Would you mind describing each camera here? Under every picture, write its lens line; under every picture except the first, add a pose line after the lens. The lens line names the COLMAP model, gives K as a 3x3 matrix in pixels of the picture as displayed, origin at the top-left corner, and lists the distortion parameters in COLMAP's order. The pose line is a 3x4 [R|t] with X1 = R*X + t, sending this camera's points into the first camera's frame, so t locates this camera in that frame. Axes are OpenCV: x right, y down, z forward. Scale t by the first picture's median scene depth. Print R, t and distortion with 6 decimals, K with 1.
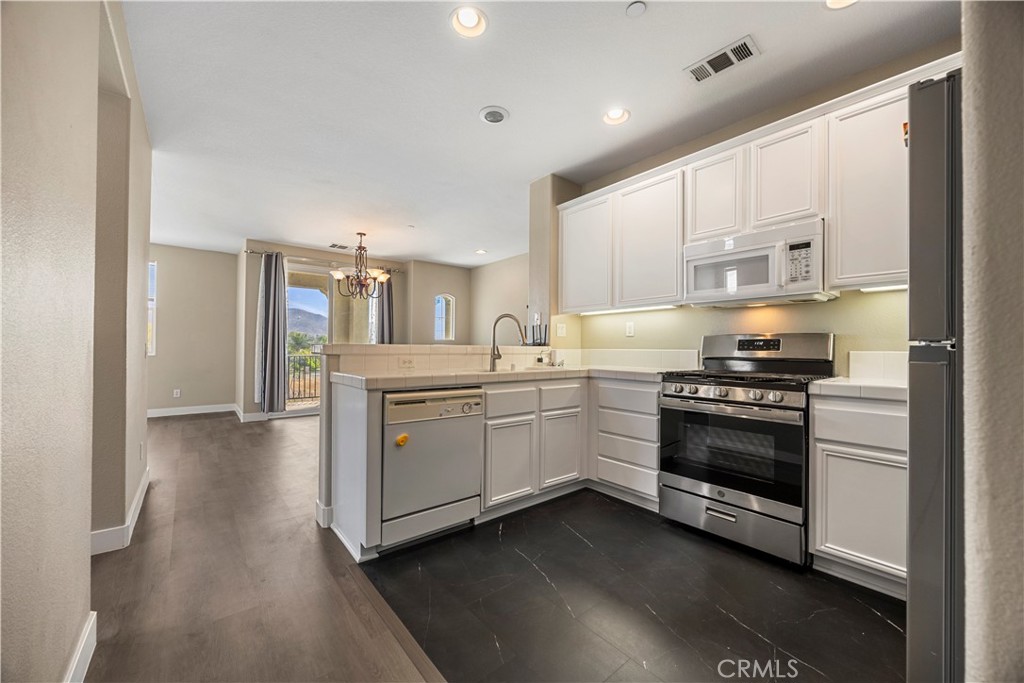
lens RADIAL K [[391.3, 0, 510.3], [0, 391.3, 345.2], [0, 0, 1]] dist [-0.001572, -0.000380]
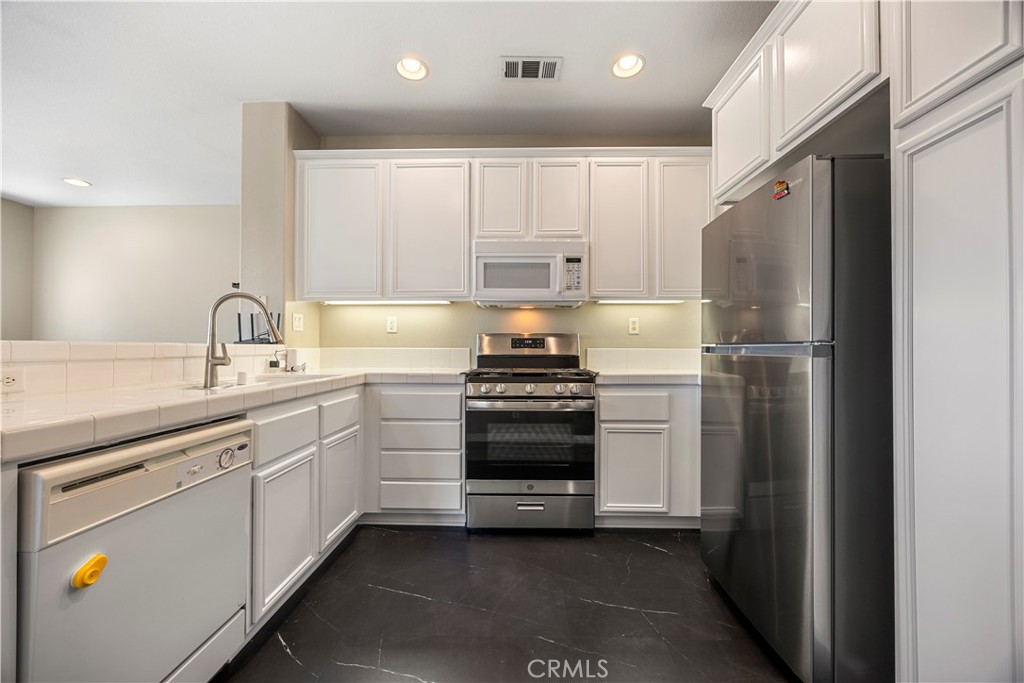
lens RADIAL K [[391.3, 0, 515.4], [0, 391.3, 345.0], [0, 0, 1]] dist [-0.001572, -0.000380]
pose [[0.647585, -0.001105, 0.761992, -0.227223], [-0.003158, 0.999986, 0.004134, -0.000226], [-0.761987, -0.005083, 0.647573, 0.296017]]
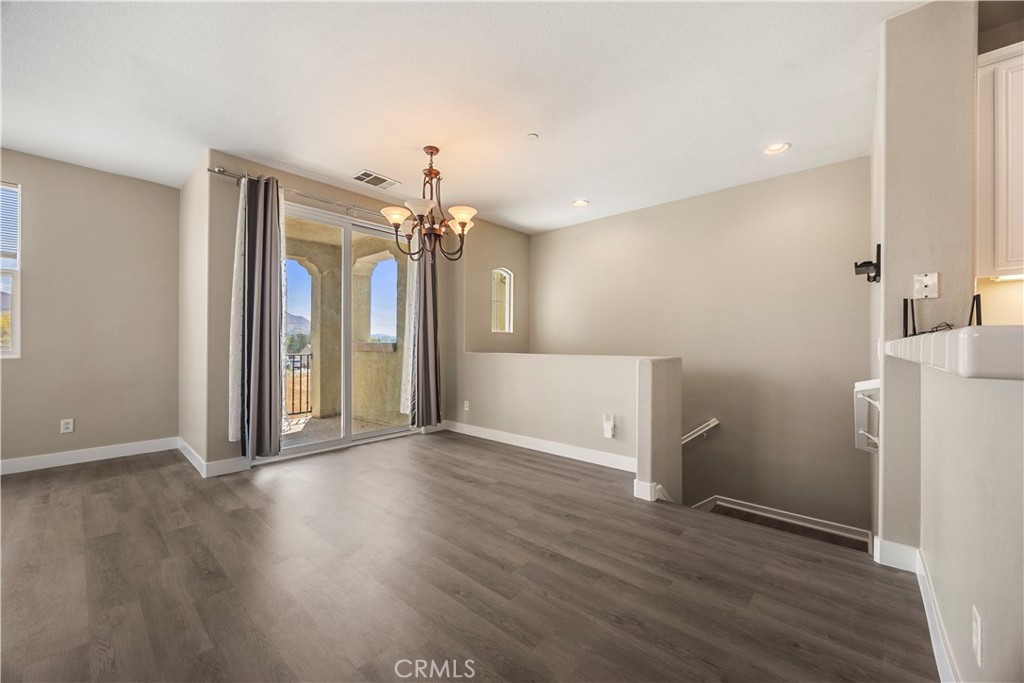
lens RADIAL K [[391.3, 0, 504.5], [0, 391.3, 341.7], [0, 0, 1]] dist [-0.001572, -0.000380]
pose [[0.989200, 0.004043, 0.146517, -0.729073], [-0.004304, 0.999990, 0.001463, 0.006453], [-0.146510, -0.002078, 0.989207, 0.821318]]
